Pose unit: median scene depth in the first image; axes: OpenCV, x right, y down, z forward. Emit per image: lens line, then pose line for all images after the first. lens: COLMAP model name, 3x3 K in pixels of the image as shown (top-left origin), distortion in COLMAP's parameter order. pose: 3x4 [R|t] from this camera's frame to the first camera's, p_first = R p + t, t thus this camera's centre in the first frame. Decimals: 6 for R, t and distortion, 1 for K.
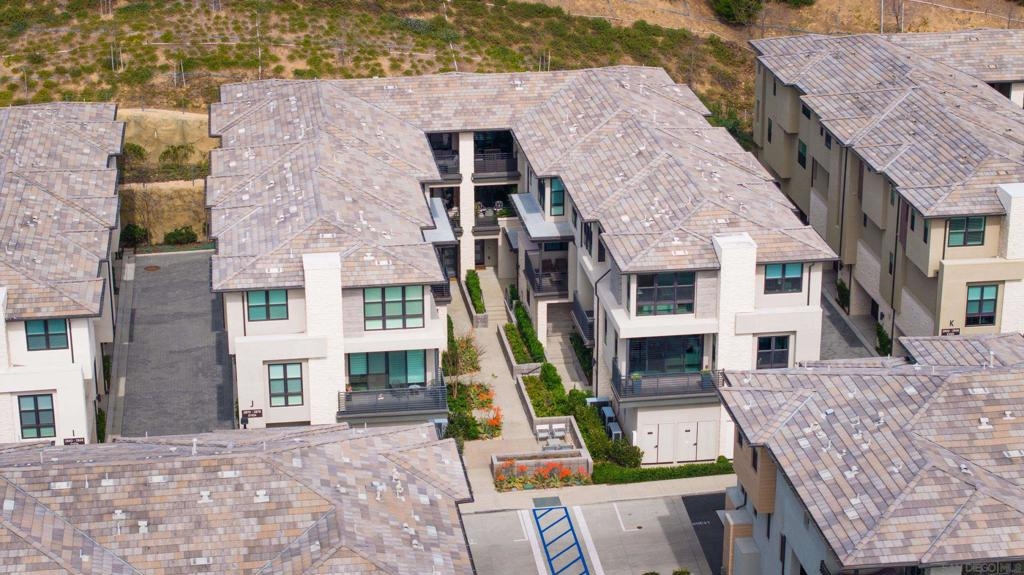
lens RADIAL K [[2013.8, 0, 512.0], [0, 2013.8, 287.5], [0, 0, 1]] dist [-0.103351, 0.770115]
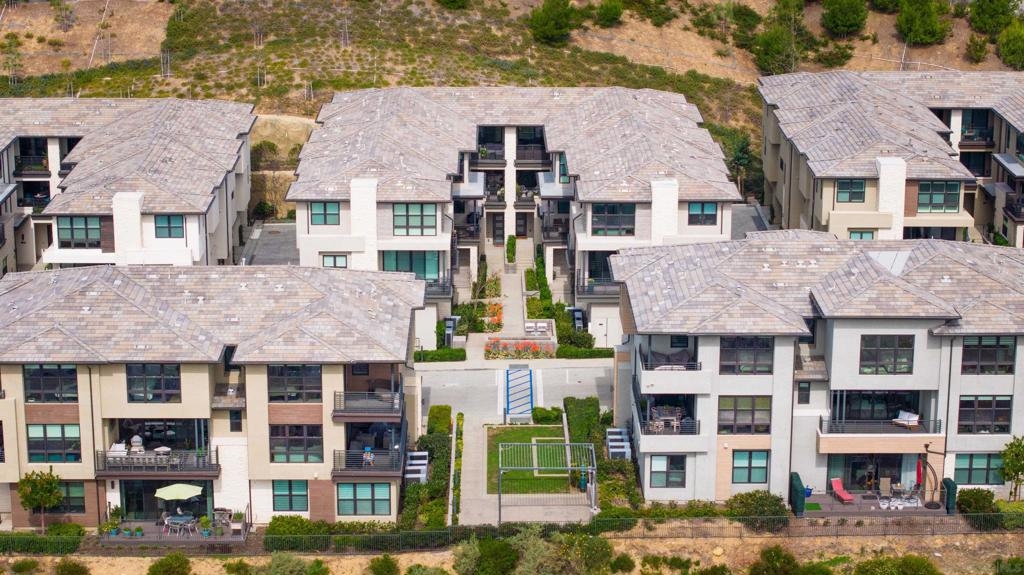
lens RADIAL K [[2013.8, 0, 512.0], [0, 2013.8, 287.5], [0, 0, 1]] dist [-0.103351, 0.770115]
pose [[0.993288, 0.042518, -0.107571, 0.128765], [-0.049531, 0.996759, -0.063385, 0.114068], [0.104527, 0.068288, 0.992175, -0.299471]]
